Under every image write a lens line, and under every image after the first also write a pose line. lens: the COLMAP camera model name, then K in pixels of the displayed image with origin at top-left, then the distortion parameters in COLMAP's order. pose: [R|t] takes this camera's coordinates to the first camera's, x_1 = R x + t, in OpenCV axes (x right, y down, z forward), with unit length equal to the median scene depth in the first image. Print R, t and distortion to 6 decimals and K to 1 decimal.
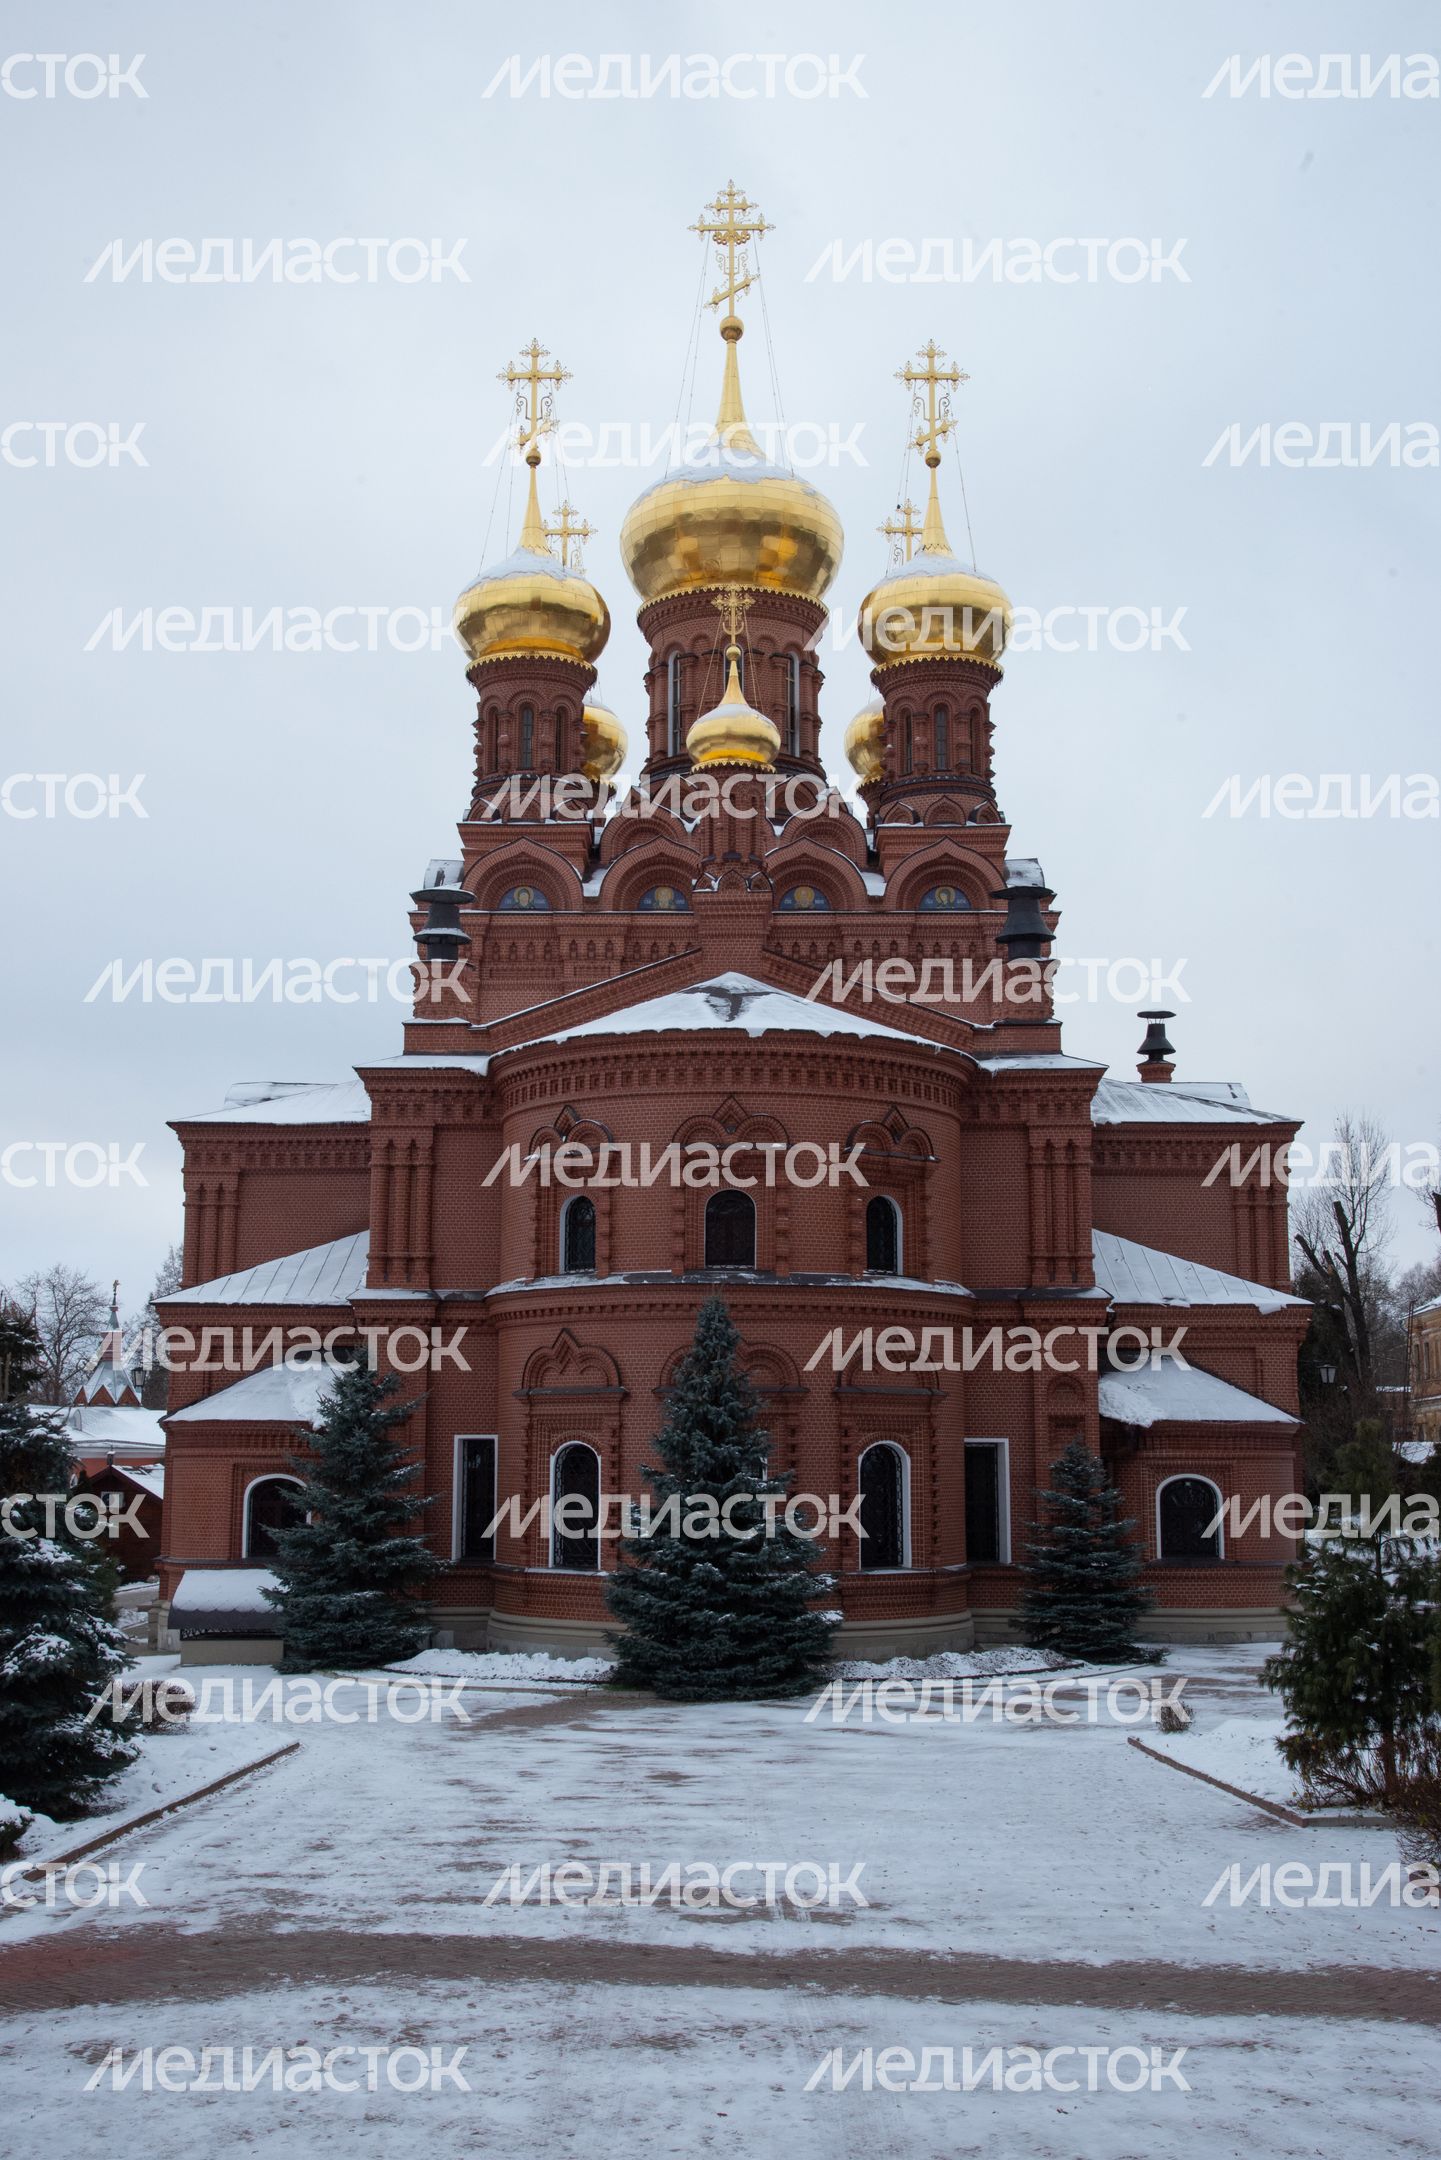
lens RADIAL K [[2875.9, 0, 720.5], [0, 2875.9, 1080.0], [0, 0, 1]] dist [0.105556, 0.554596]
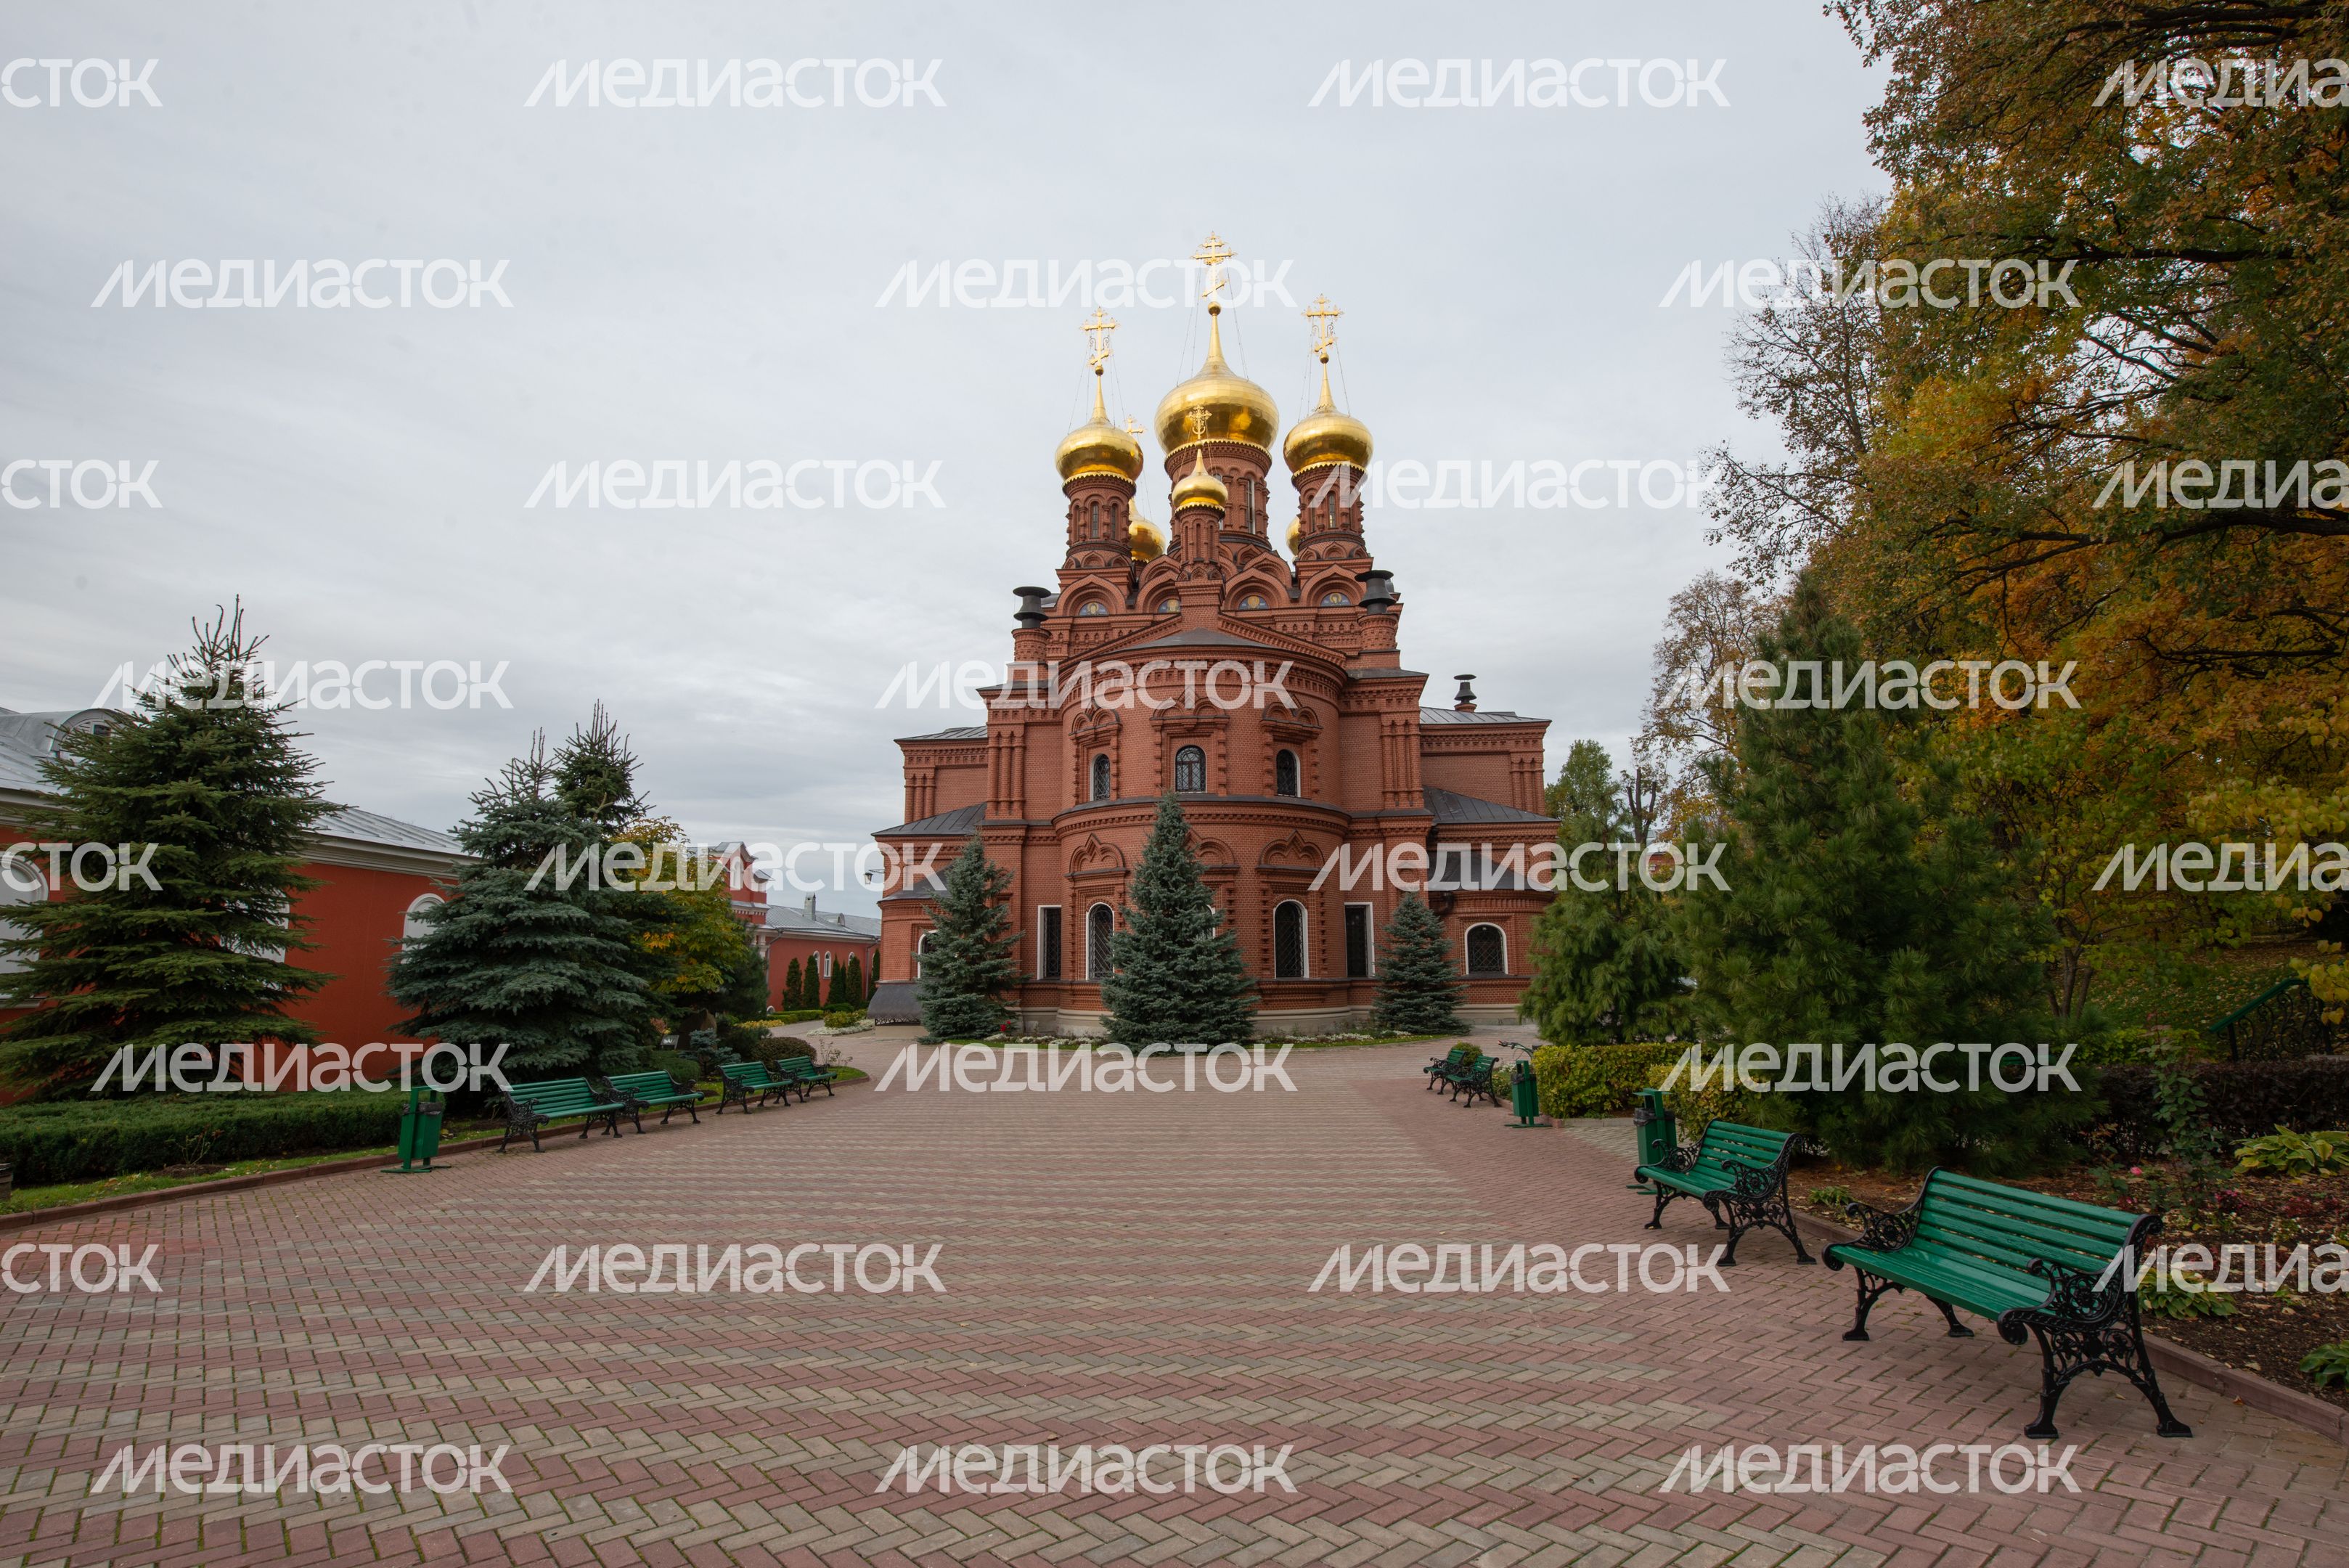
lens RADIAL K [[1278.5, 0, 1174.5], [0, 1278.5, 784.0], [0, 0, 1]] dist [0.017675, 0.000090]
pose [[0.995885, -0.024275, -0.087320, 0.052749], [0.022366, 0.999490, -0.022777, 0.070992], [0.087828, 0.020730, 0.995920, 0.264584]]
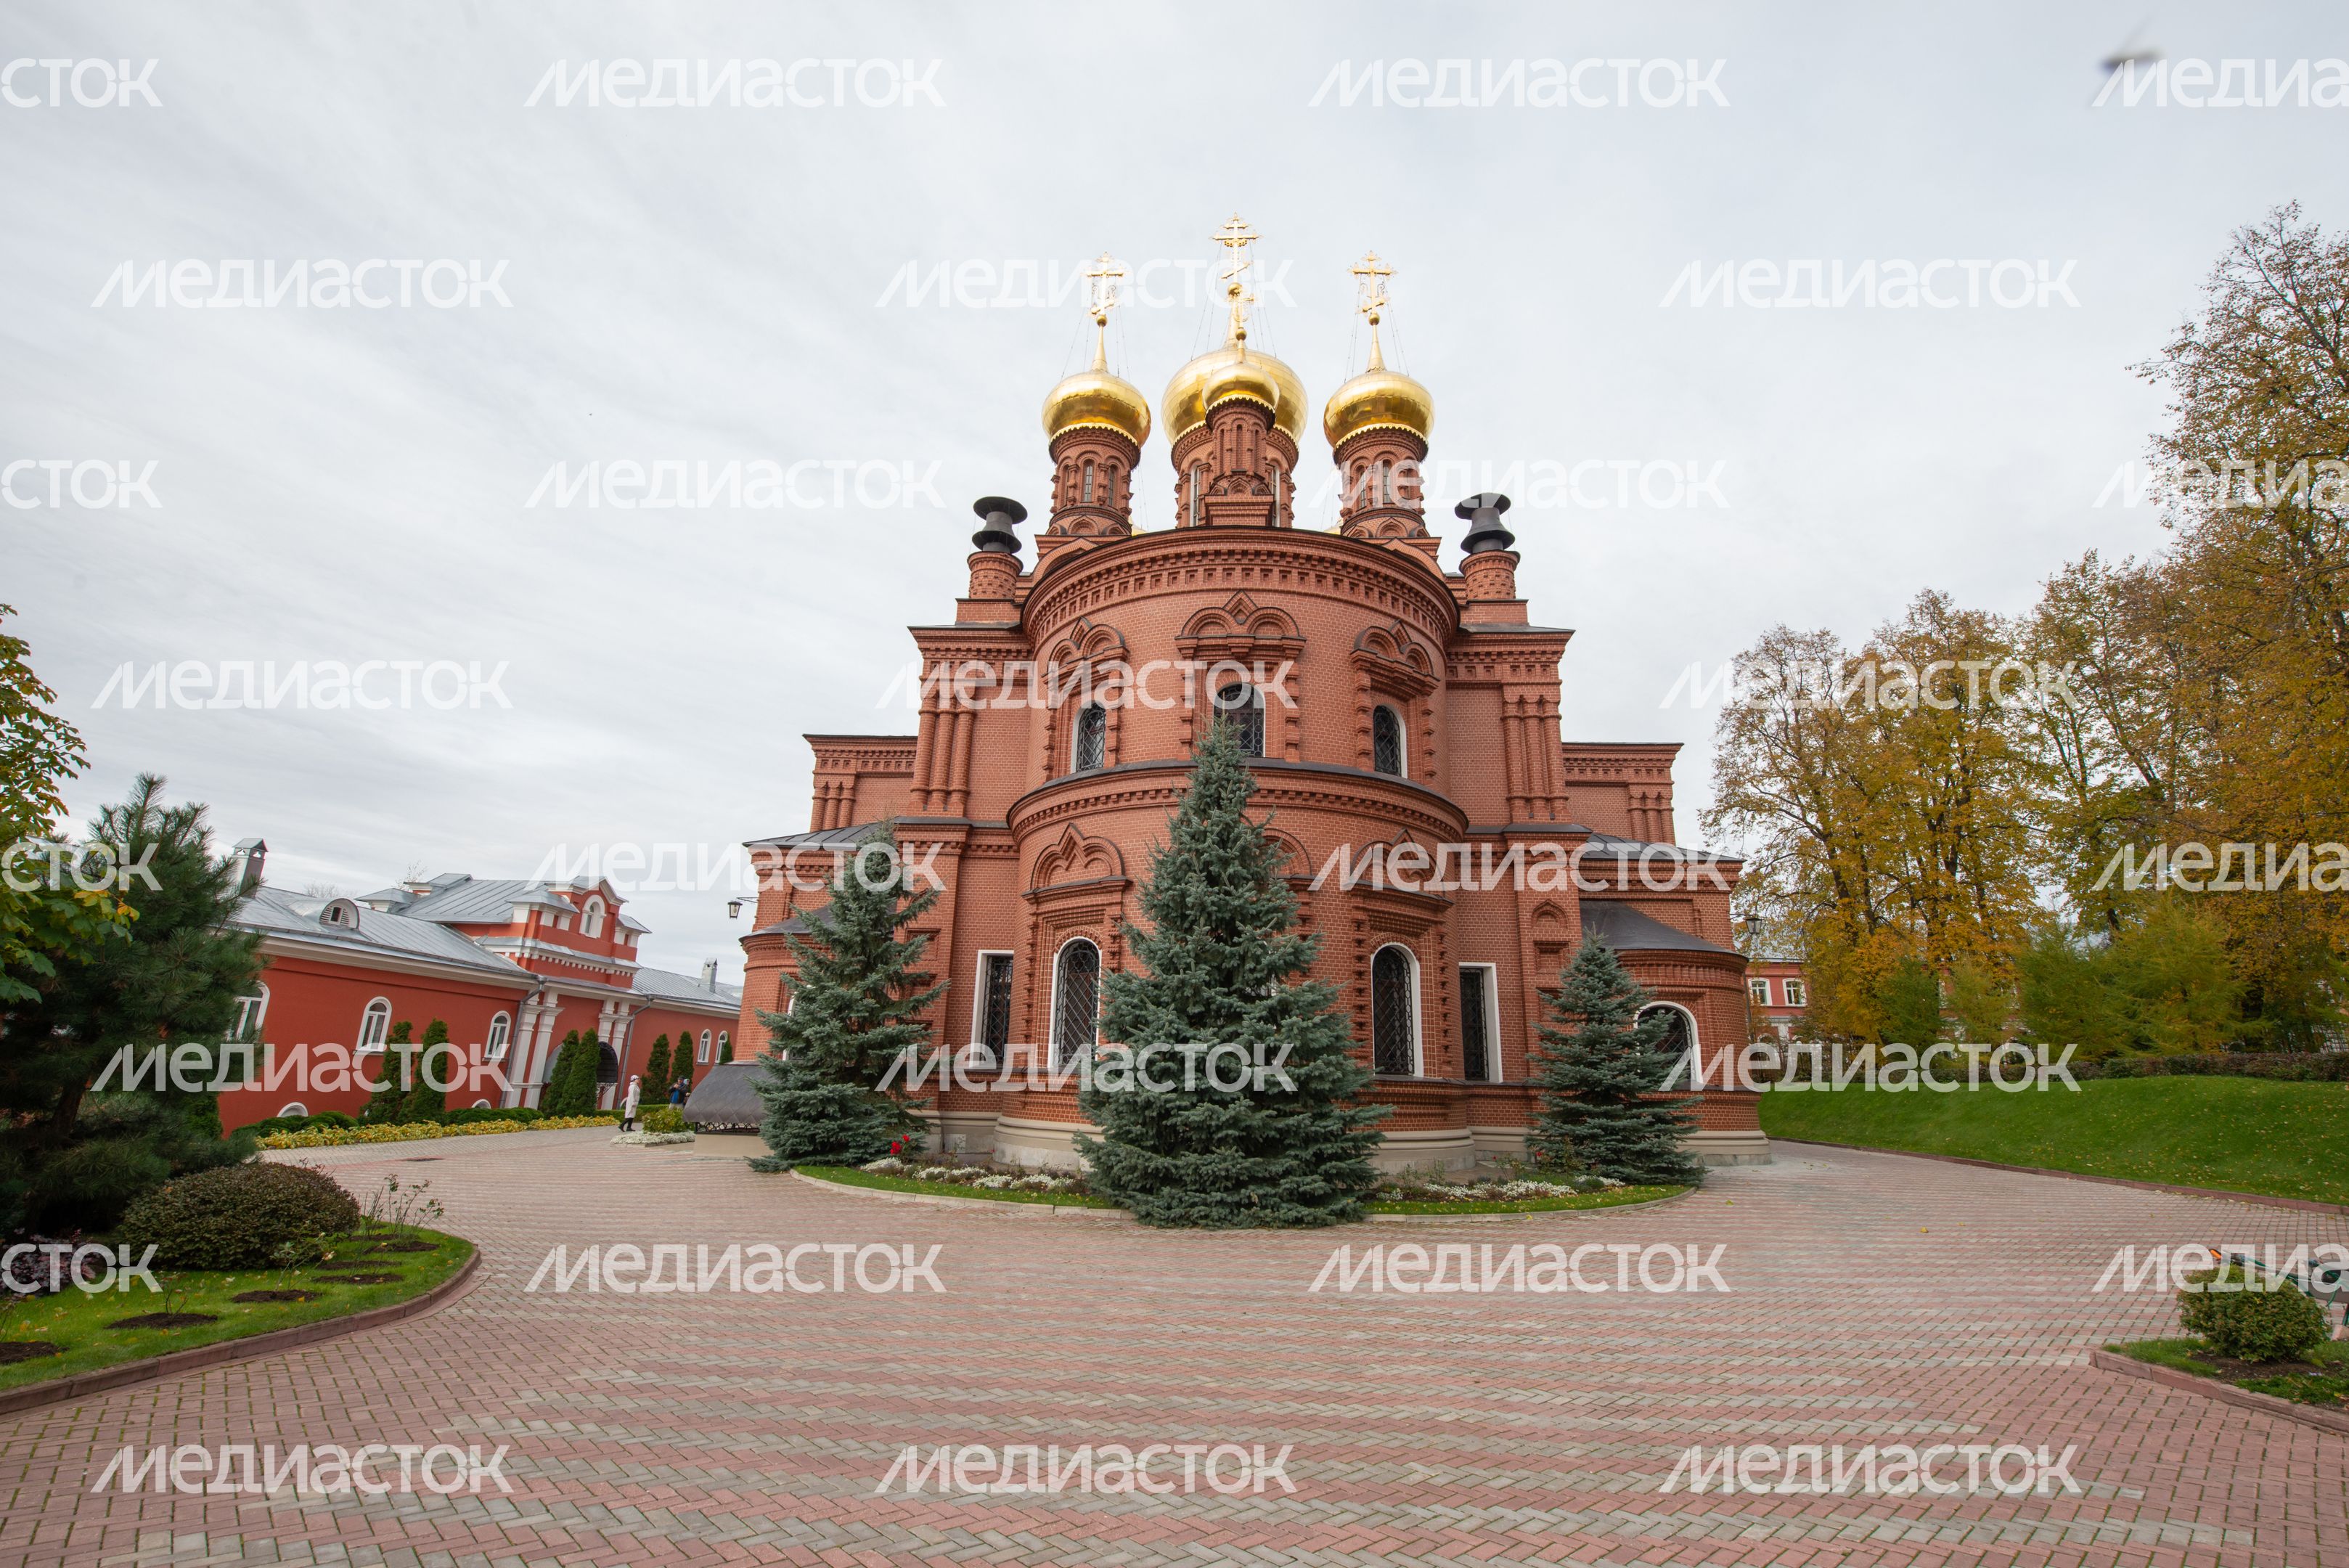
lens RADIAL K [[1070.2, 0, 1174.5], [0, 1070.2, 784.0], [0, 0, 1]] dist [-0.001615, 0.000084]
pose [[0.999141, 0.012853, -0.039396, -0.003666], [-0.018628, 0.988522, -0.149923, 0.119708], [0.037017, 0.150528, 0.987913, 0.592613]]
